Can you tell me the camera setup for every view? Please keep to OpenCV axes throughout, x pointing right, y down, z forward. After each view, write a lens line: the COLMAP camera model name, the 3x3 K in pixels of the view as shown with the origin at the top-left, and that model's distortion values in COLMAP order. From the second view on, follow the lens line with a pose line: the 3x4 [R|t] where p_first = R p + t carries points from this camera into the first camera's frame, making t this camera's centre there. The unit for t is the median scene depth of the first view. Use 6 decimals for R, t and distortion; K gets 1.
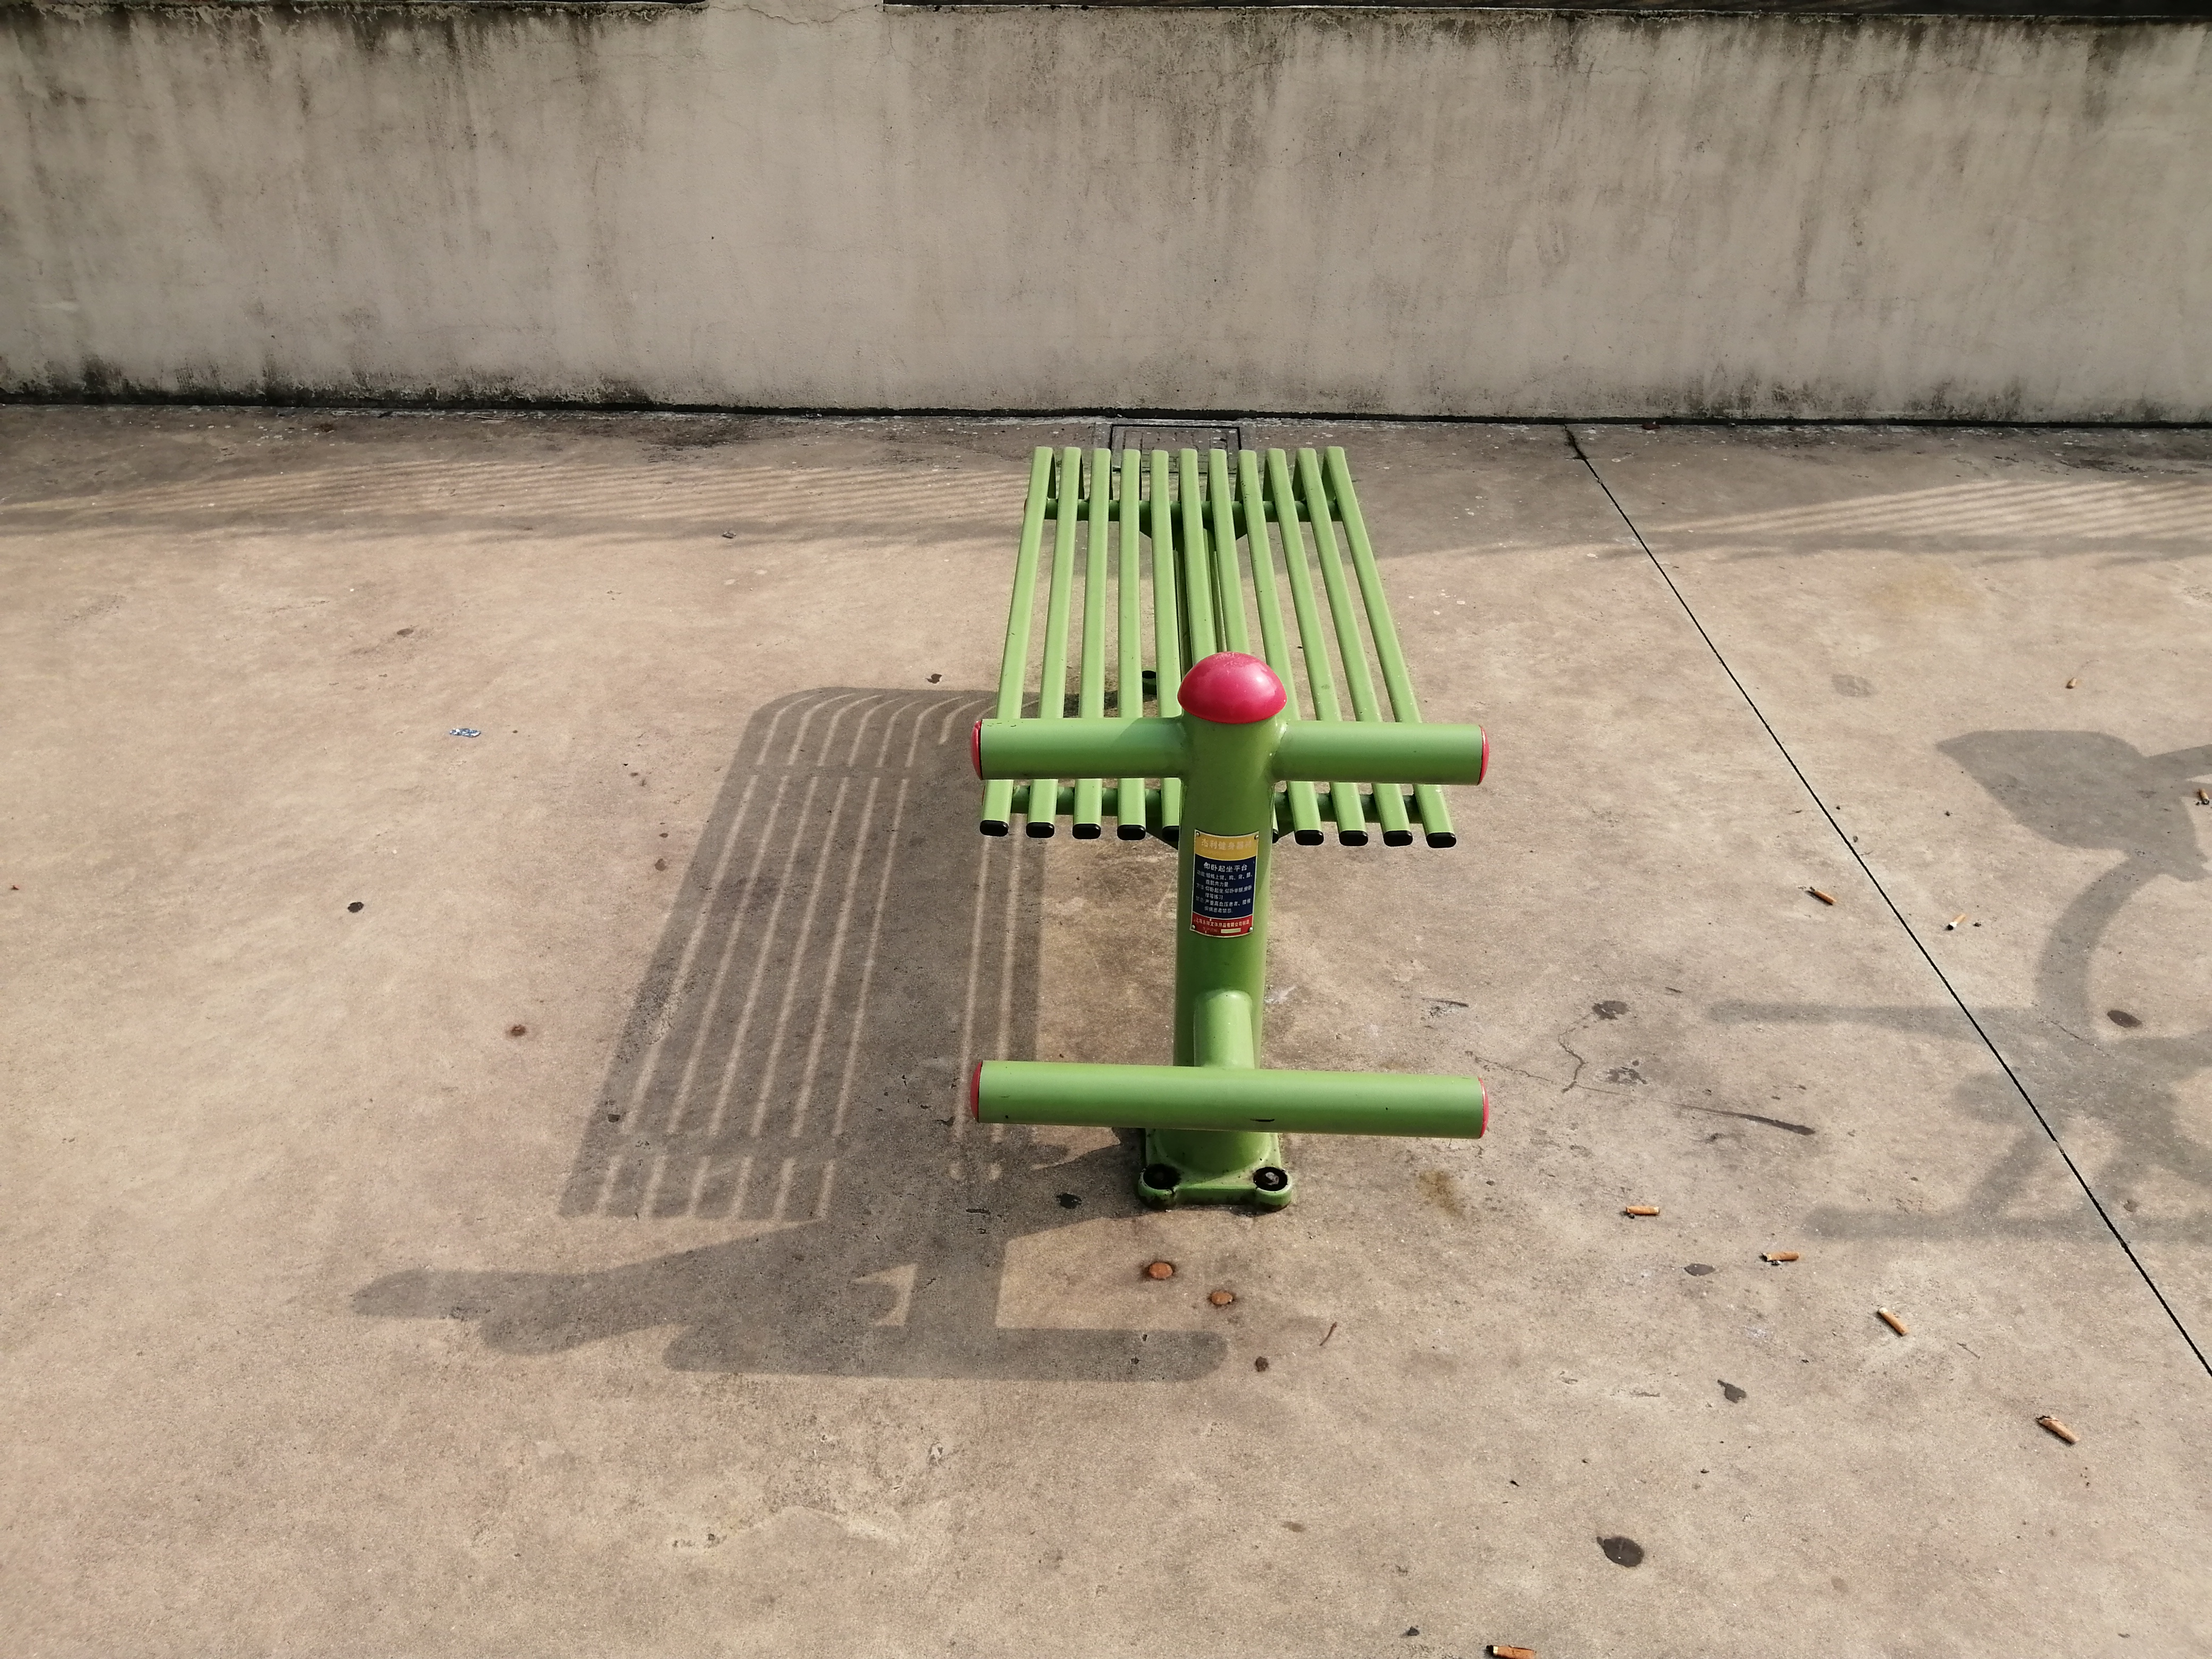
lens RADIAL K [[1753.9, 0, 1184.5], [0, 1753.9, 834.5], [0, 0, 1]] dist [0.037319, -0.067145]
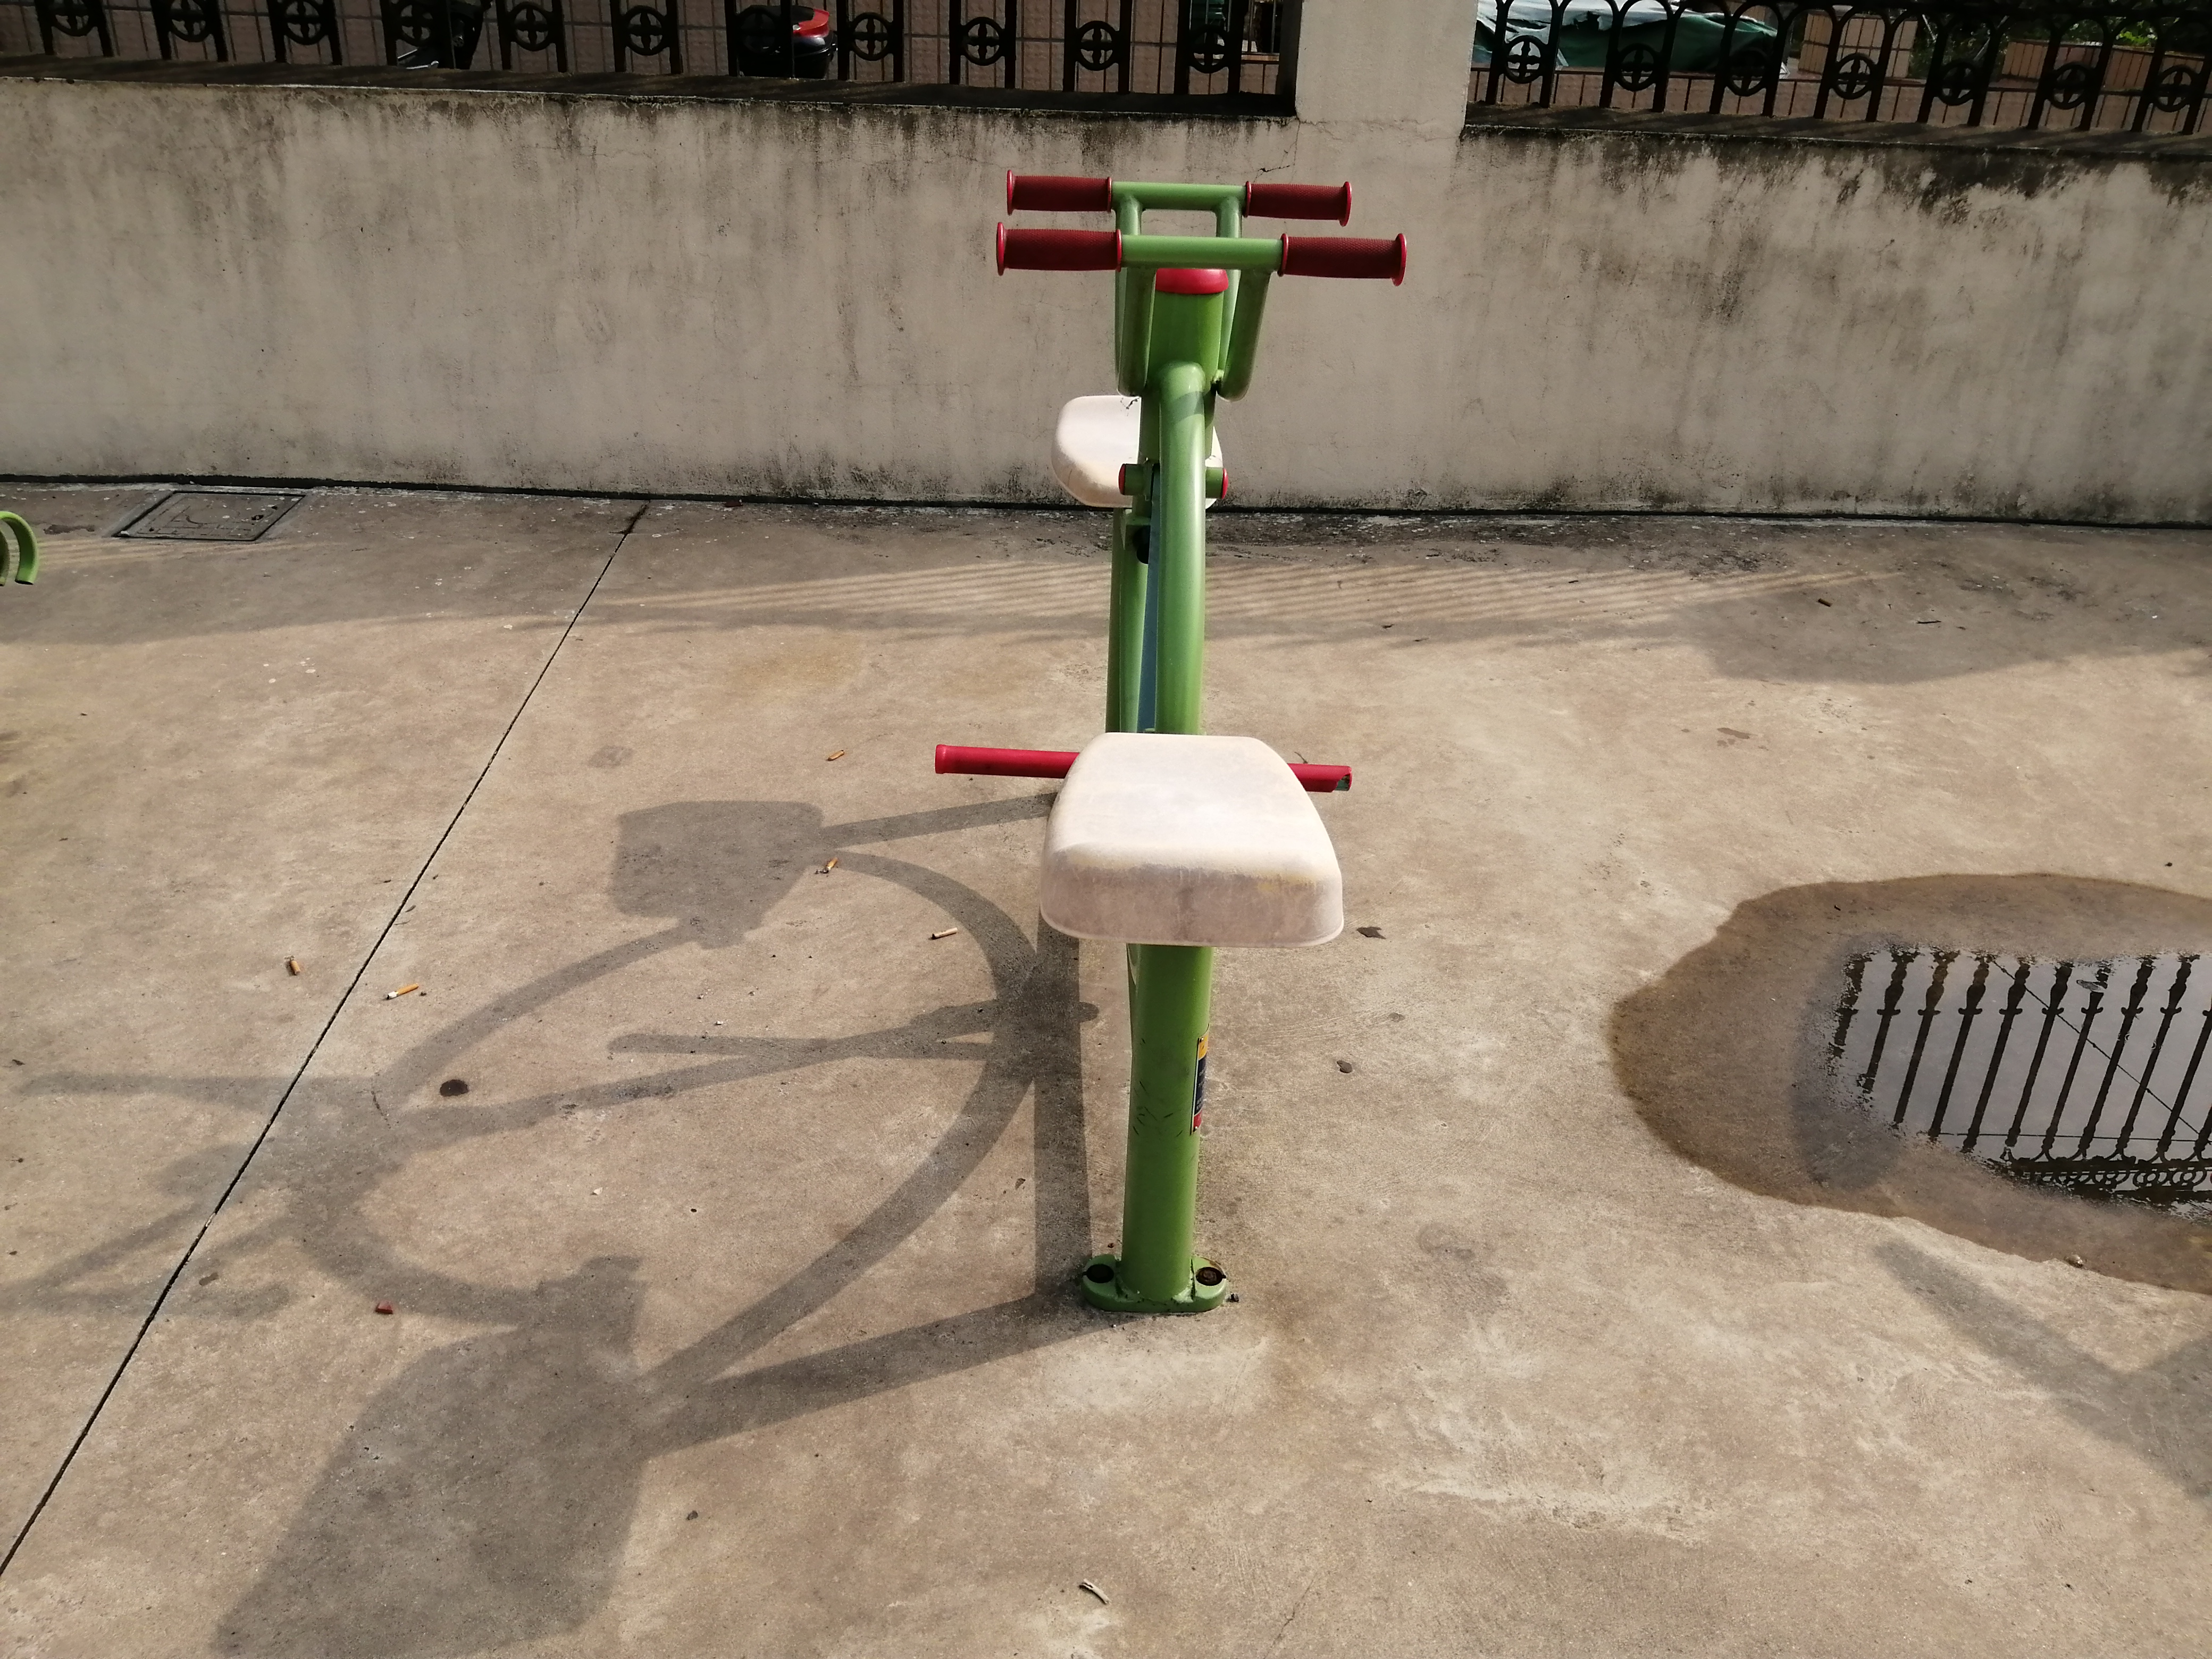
lens RADIAL K [[1753.9, 0, 1108.6], [0, 1753.9, 827.8], [0, 0, 1]] dist [0.037319, -0.067145]
pose [[0.999649, 0.012303, 0.023480, 0.490534], [-0.011042, 0.998528, -0.053101, 0.004415], [-0.024099, 0.052823, 0.998313, 0.001111]]
